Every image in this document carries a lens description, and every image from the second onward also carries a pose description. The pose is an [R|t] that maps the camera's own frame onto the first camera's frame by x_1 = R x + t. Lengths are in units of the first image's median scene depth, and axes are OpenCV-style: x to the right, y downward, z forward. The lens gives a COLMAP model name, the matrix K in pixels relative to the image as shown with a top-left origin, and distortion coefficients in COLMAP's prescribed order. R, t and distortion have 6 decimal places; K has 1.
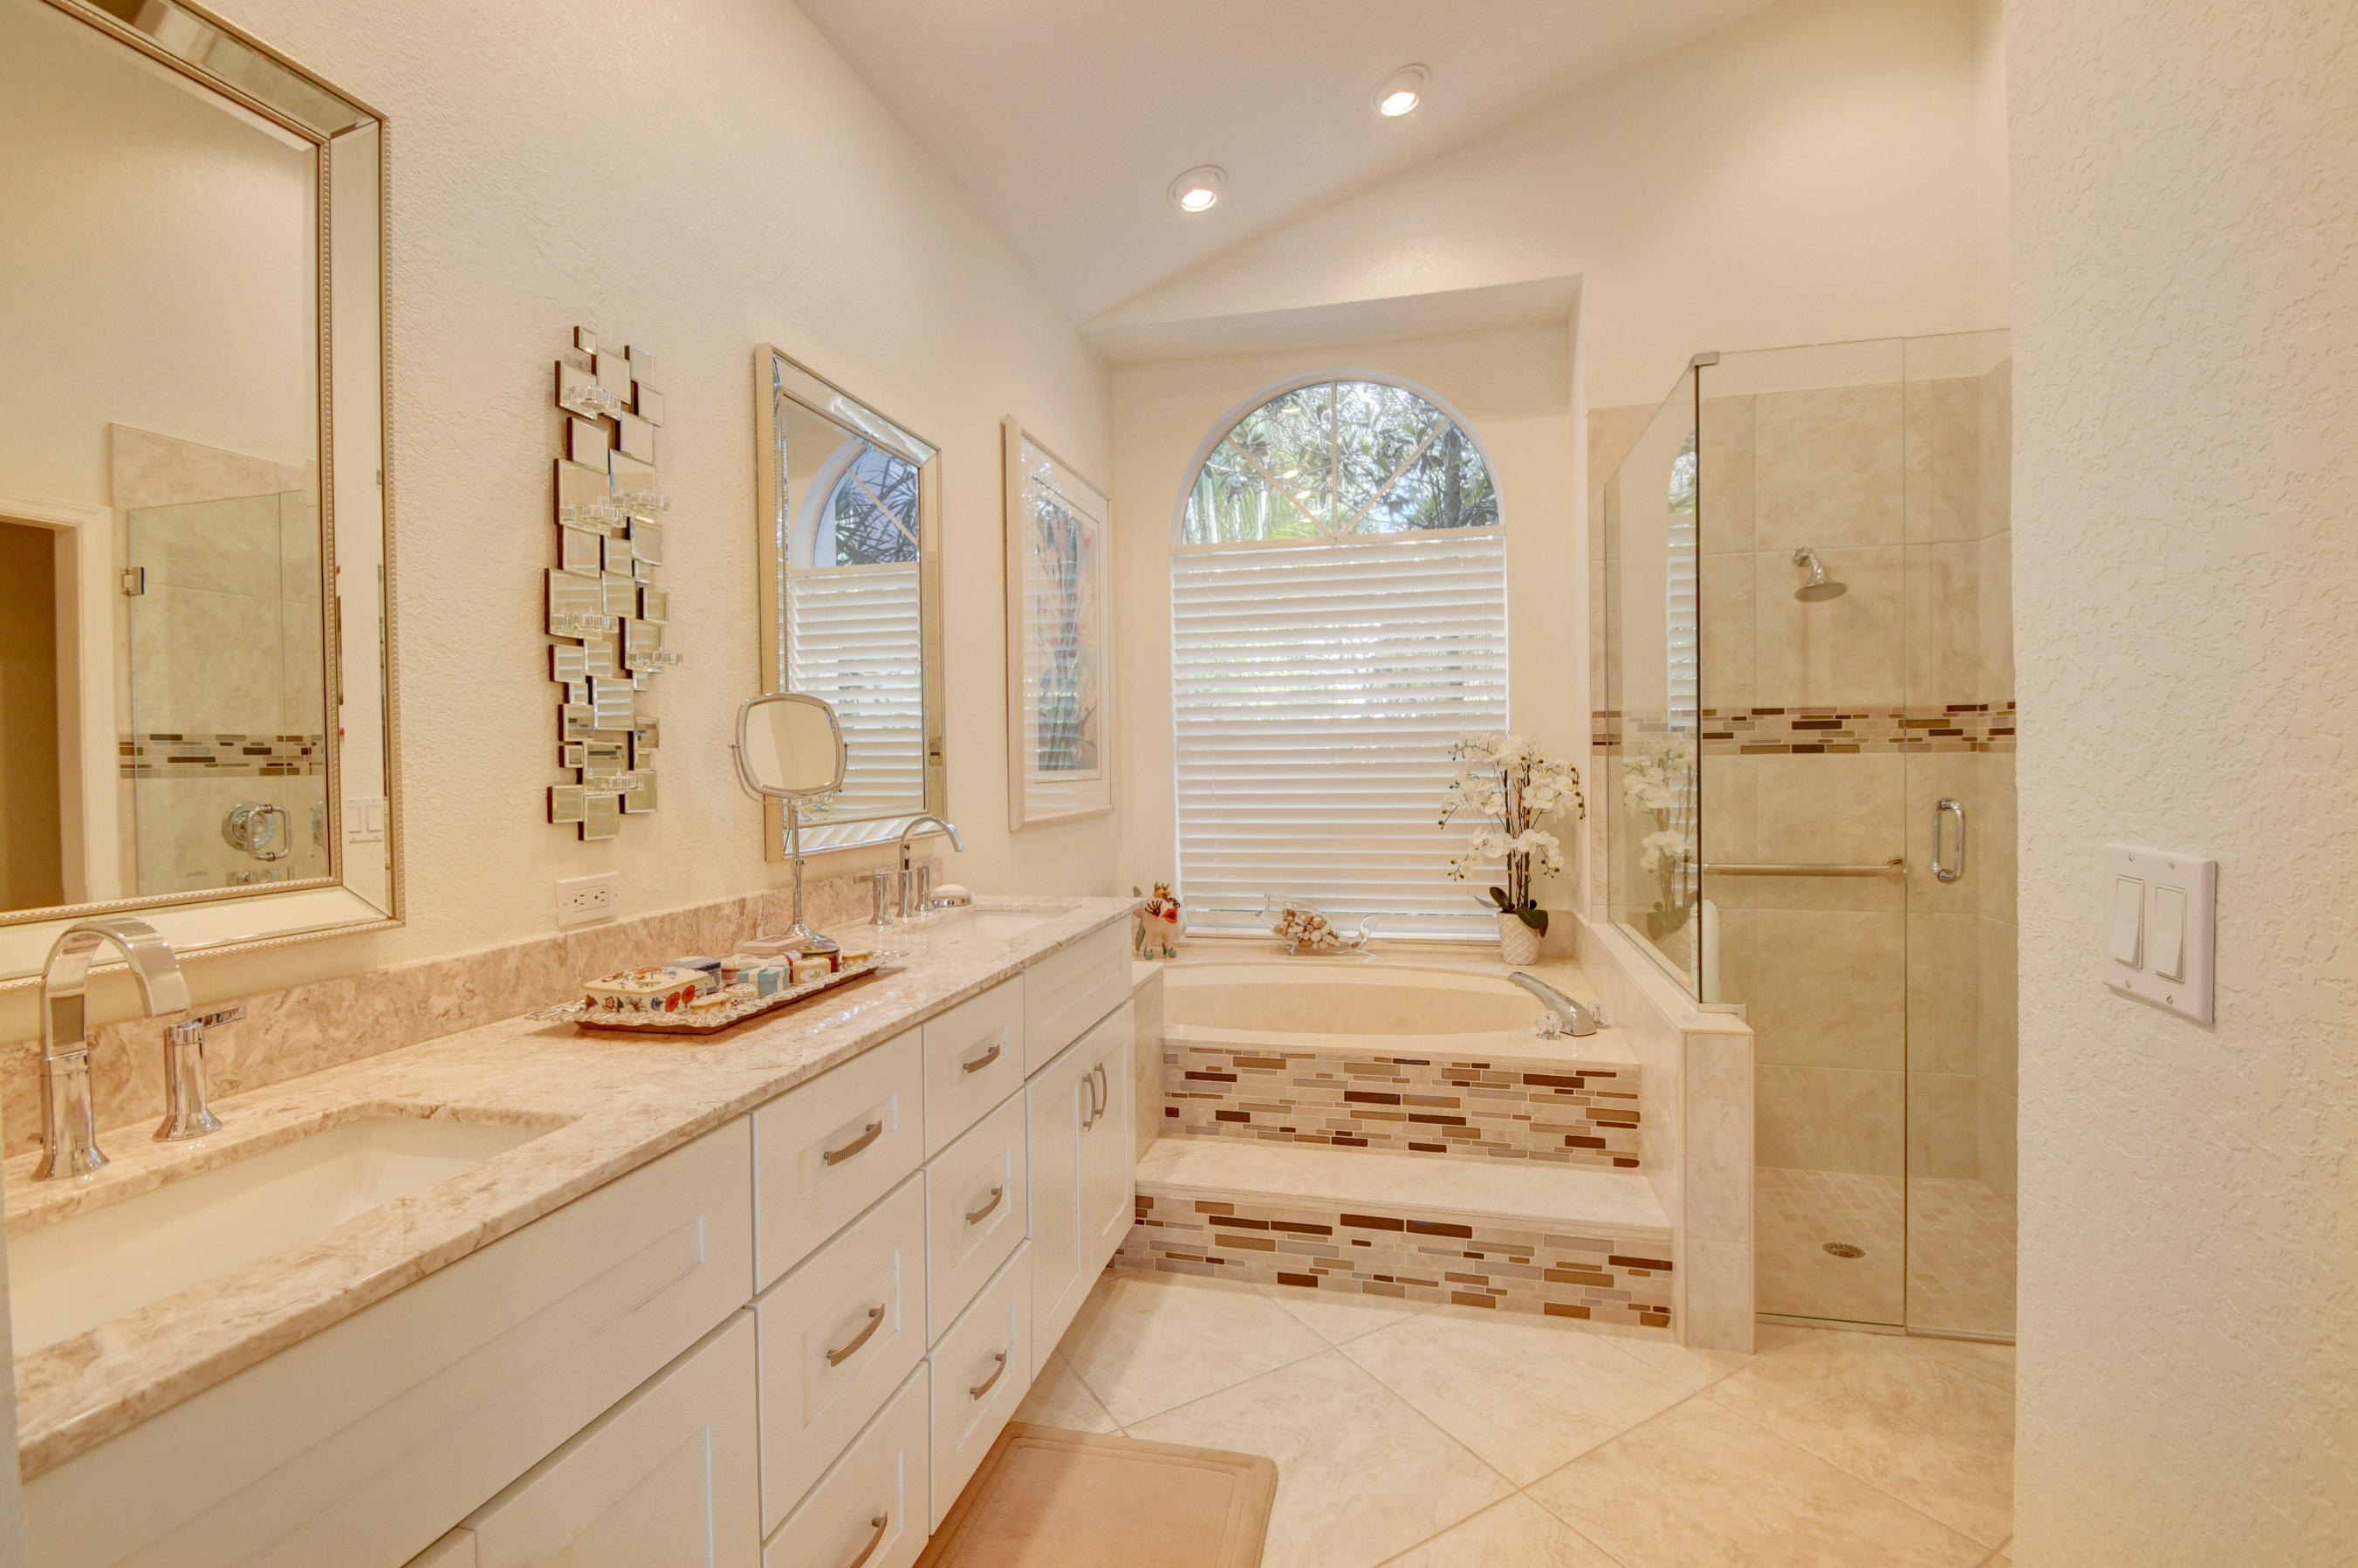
lens RADIAL K [[1040.0, 0, 1195.4], [0, 1040.0, 771.5], [0, 0, 1]] dist [0.021755, -0.021567]
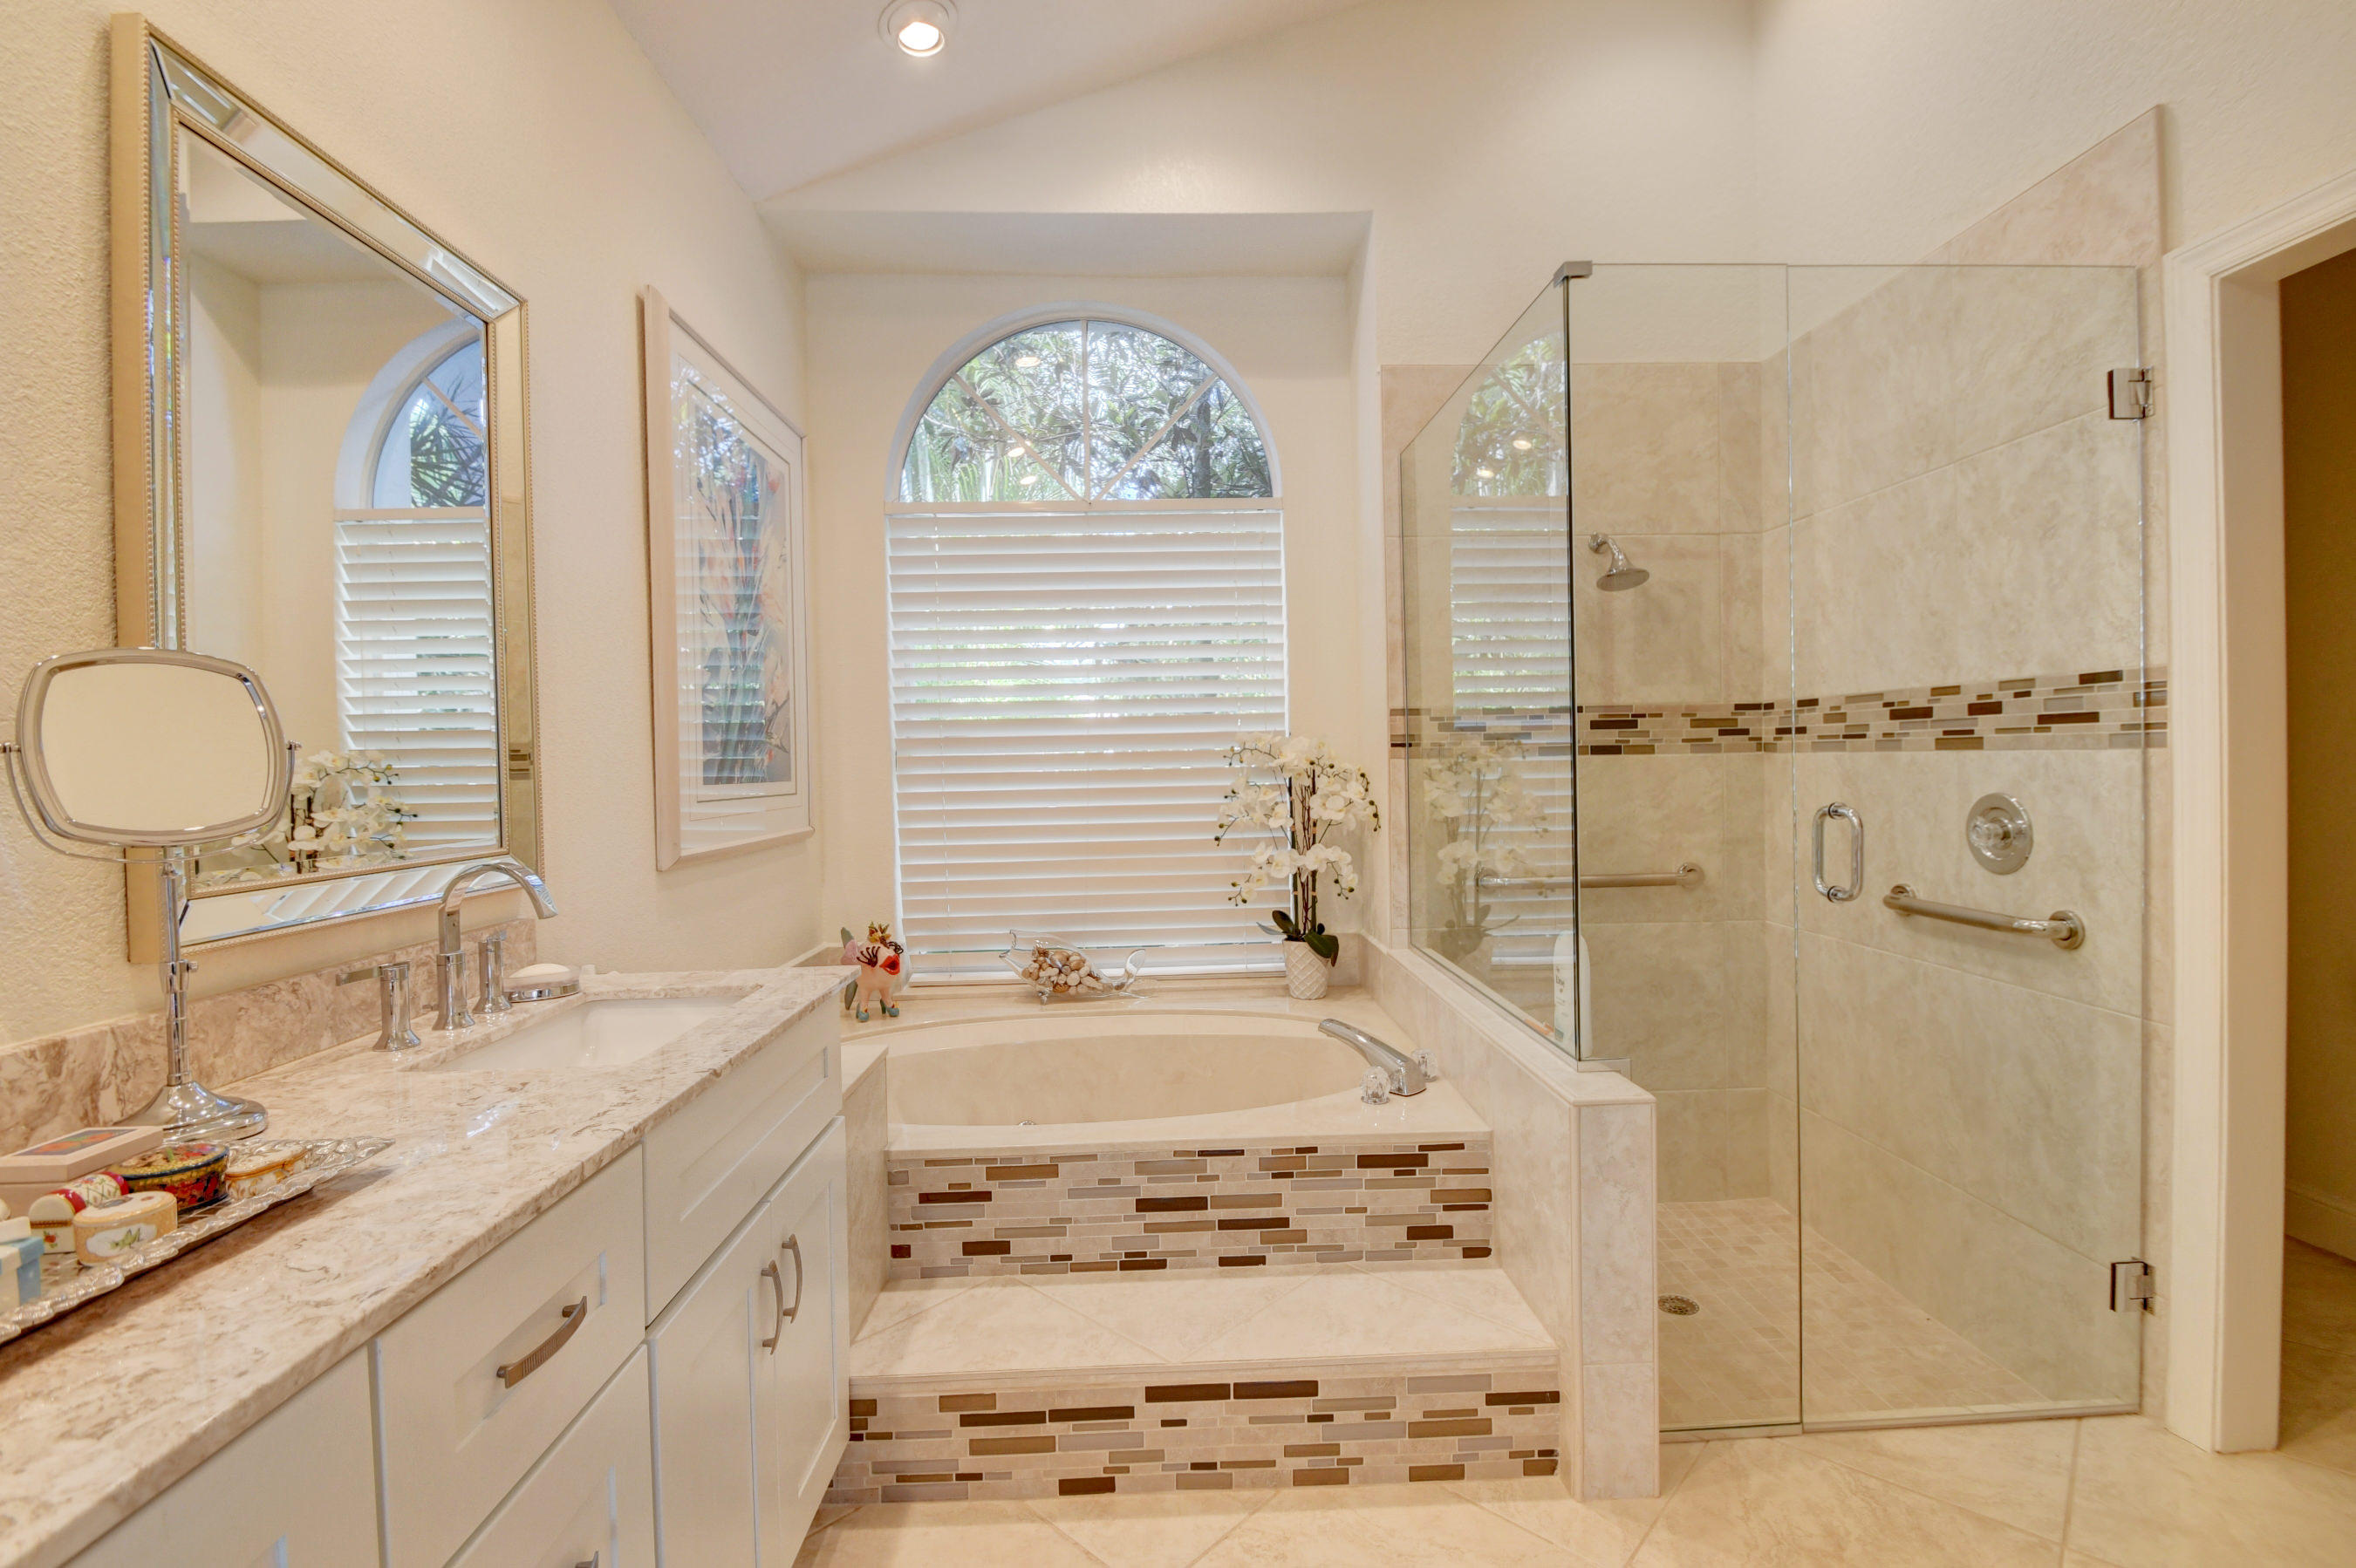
lens RADIAL K [[1039.1, 0, 1194.4], [0, 1039.1, 771.5], [0, 0, 1]] dist [0.021755, -0.021567]
pose [[0.963641, -0.010409, 0.266997, -0.016266], [0.012271, 0.999911, -0.005307, -0.002463], [-0.266918, 0.008390, 0.963683, 0.244868]]
